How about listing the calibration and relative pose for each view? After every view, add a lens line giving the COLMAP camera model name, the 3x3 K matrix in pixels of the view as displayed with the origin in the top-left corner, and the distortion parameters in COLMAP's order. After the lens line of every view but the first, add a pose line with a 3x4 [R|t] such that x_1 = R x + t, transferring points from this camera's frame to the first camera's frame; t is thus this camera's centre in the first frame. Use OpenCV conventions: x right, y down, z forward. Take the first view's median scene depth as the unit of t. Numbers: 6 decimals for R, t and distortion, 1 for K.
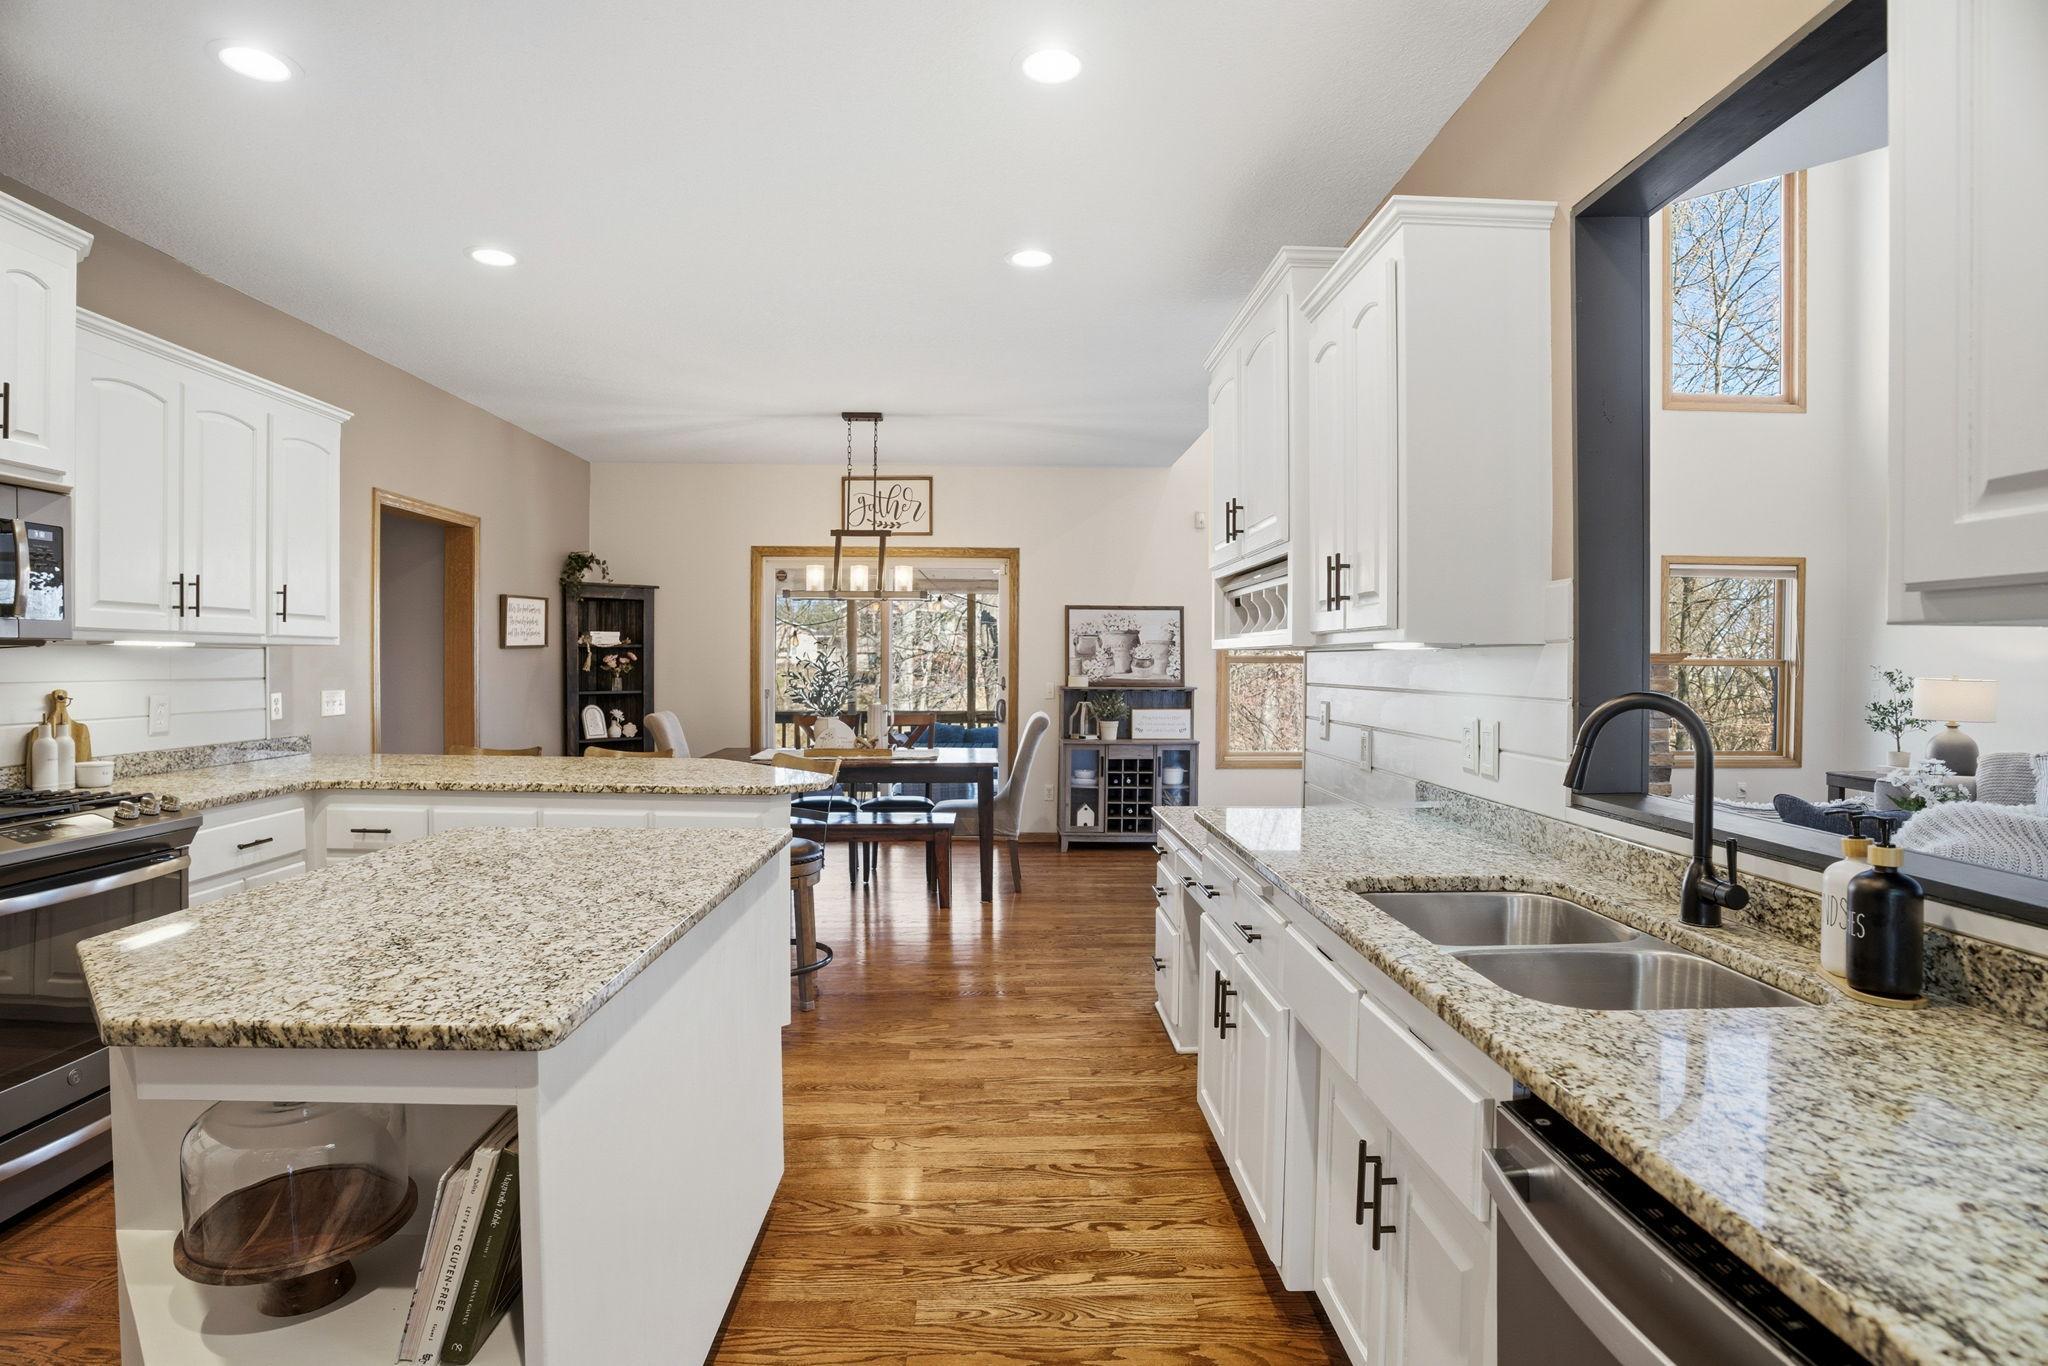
lens RADIAL K [[1048.9, 0, 1003.9], [0, 1048.9, 684.6], [0, 0, 1]] dist [-0.073999, 0.023924]
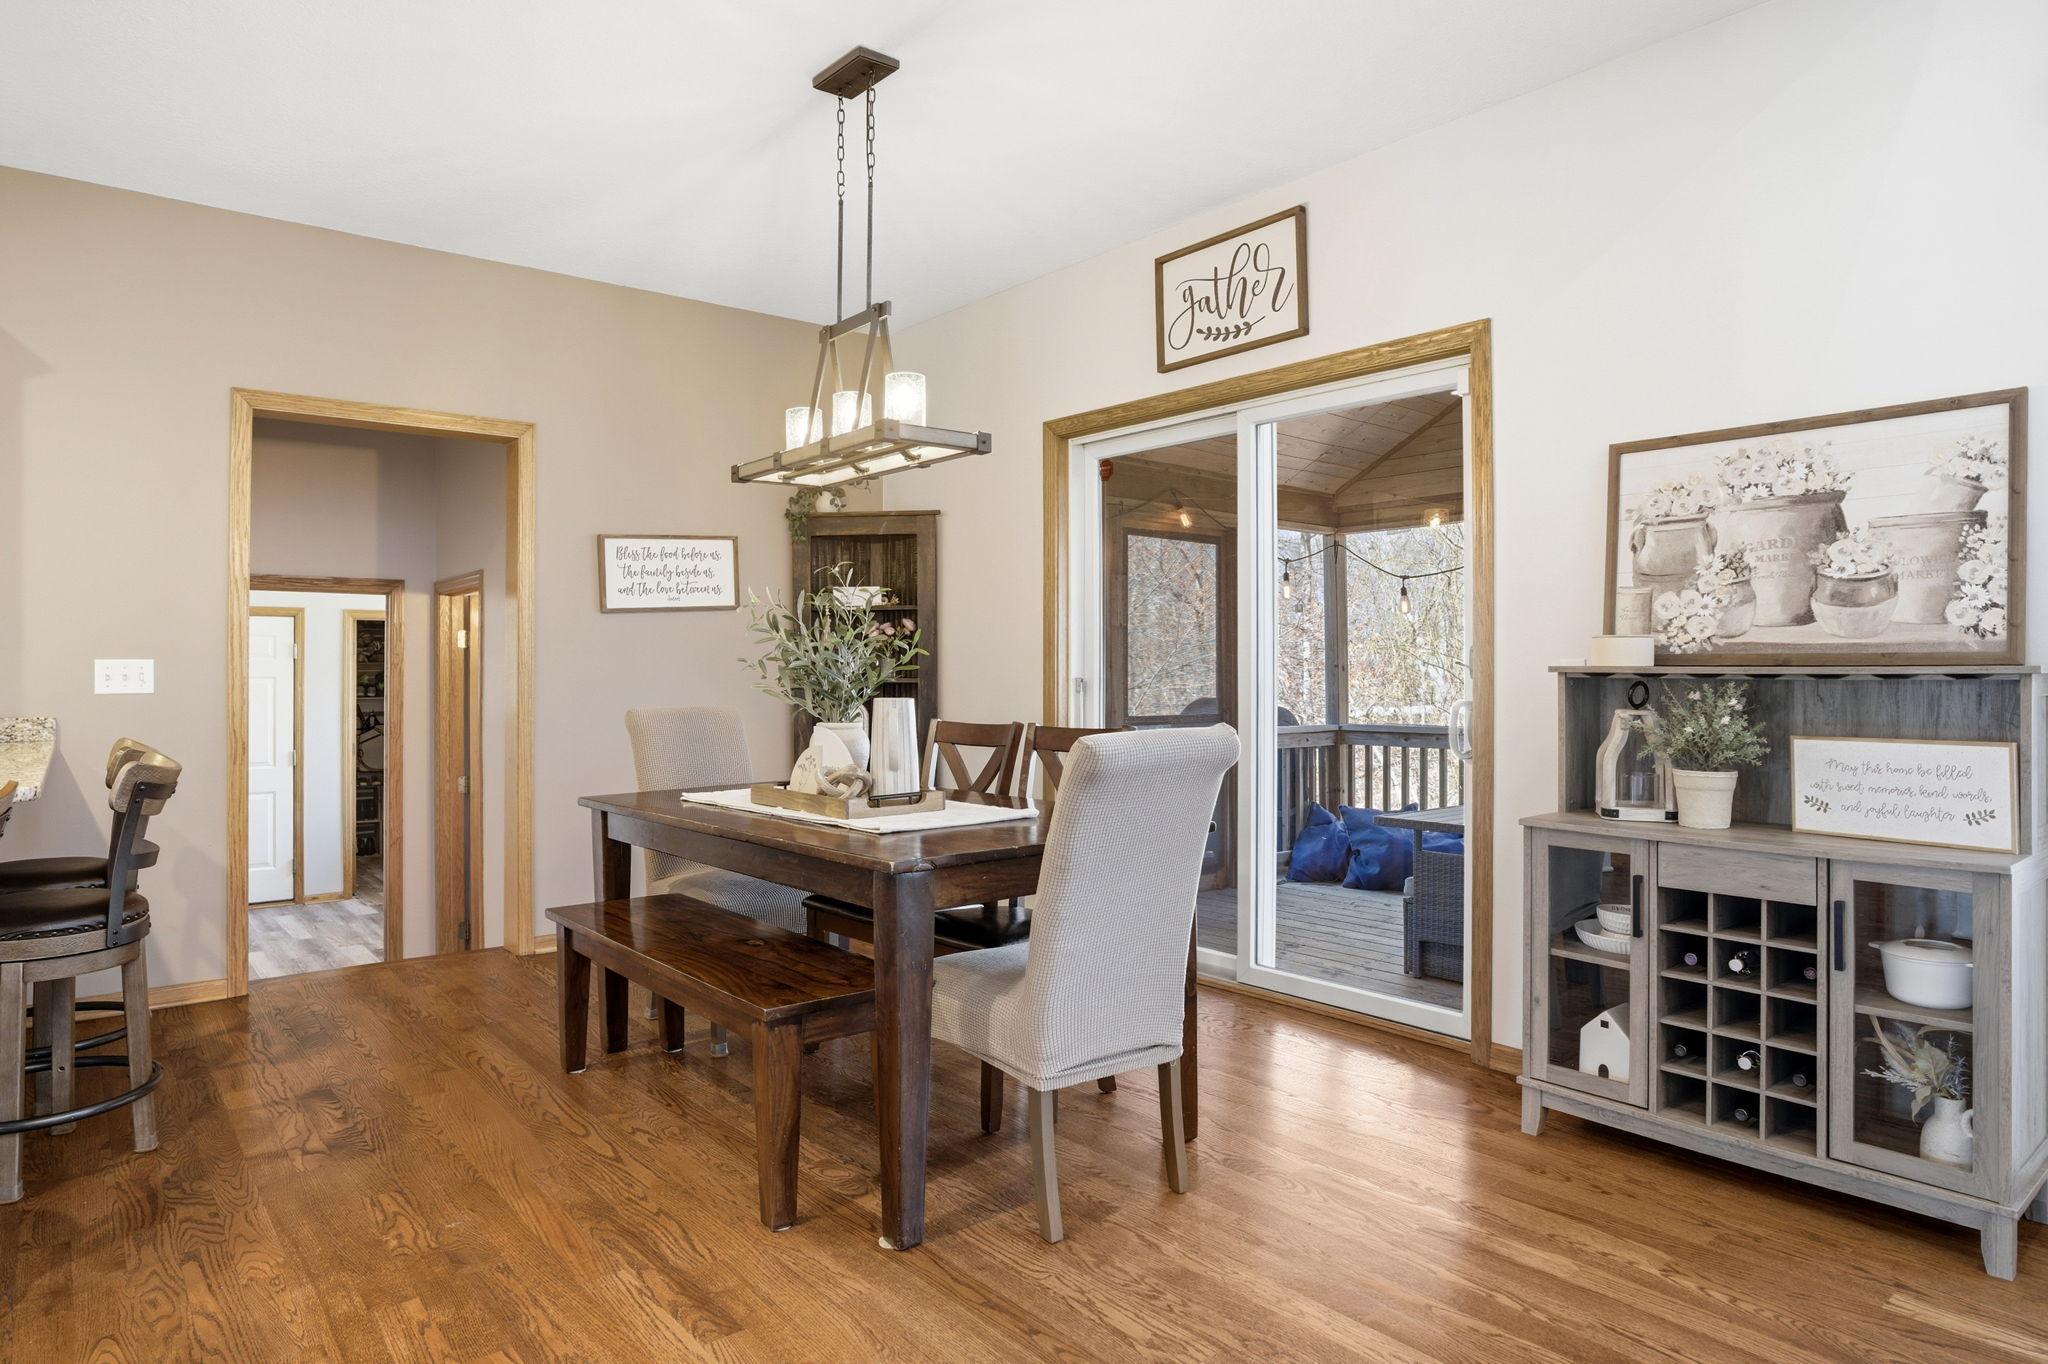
lens RADIAL K [[1192.4, 0, 1001.0], [0, 1192.4, 662.1], [0, 0, 1]] dist [-0.032531, 0.004911]
pose [[0.624541, -0.011121, -0.780913, 0.251203], [-0.010564, 0.999687, -0.022685, 0.011684], [0.780920, 0.022418, 0.624228, 0.591244]]
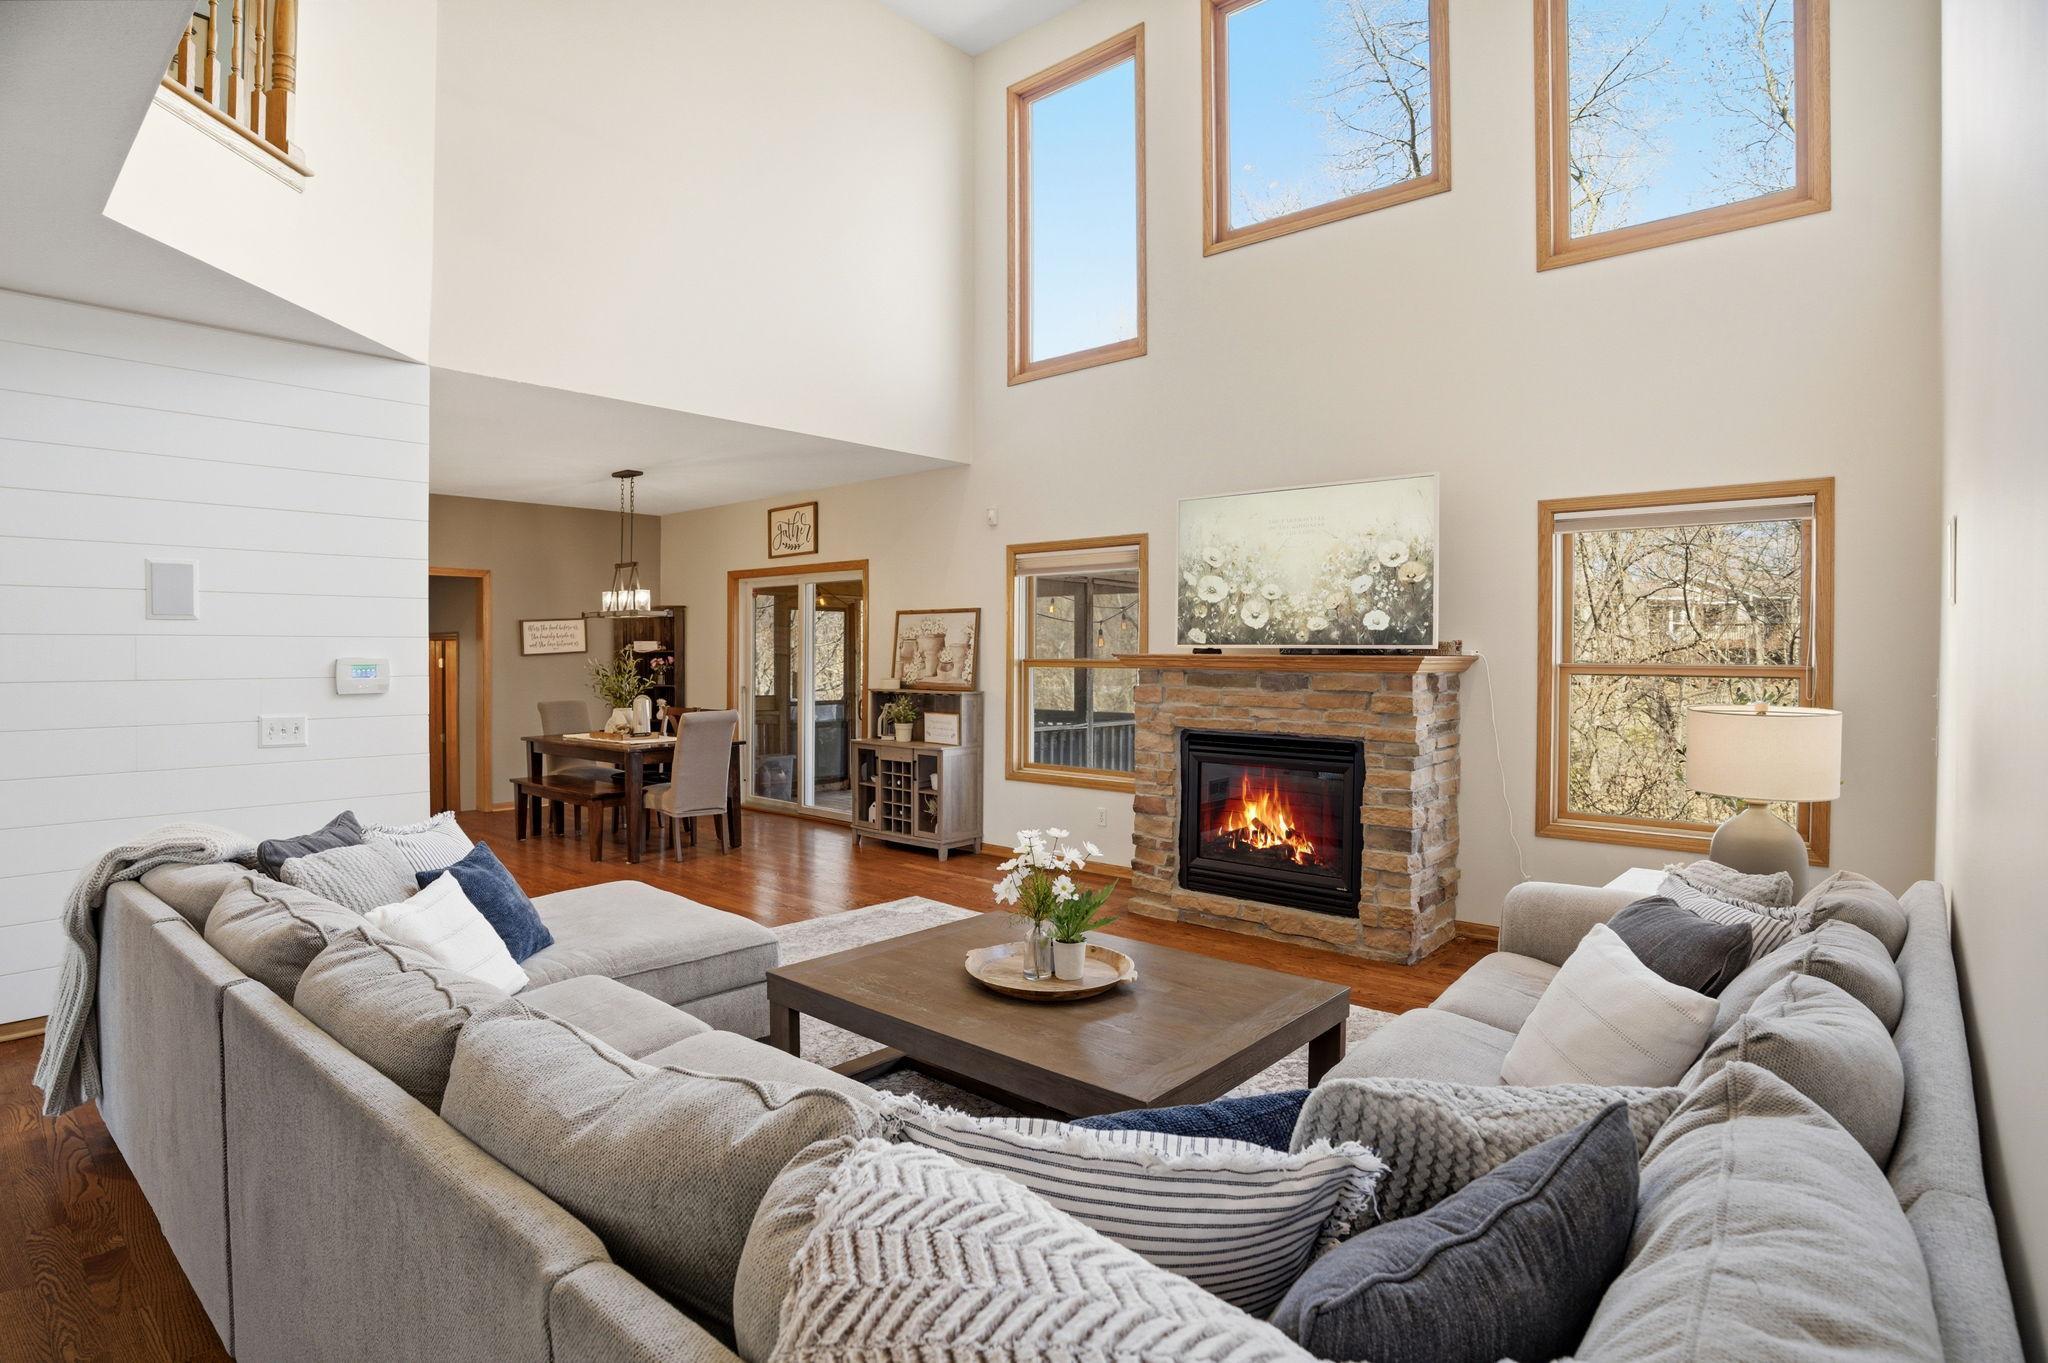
lens RADIAL K [[1048.9, 0, 994.1], [0, 1048.9, 668.7], [0, 0, 1]] dist [-0.073999, 0.023924]
pose [[0.731300, 0.006785, -0.682022, 0.860566], [-0.012212, 0.999920, -0.003147, -0.016190], [0.681947, 0.010630, 0.731325, 0.308010]]
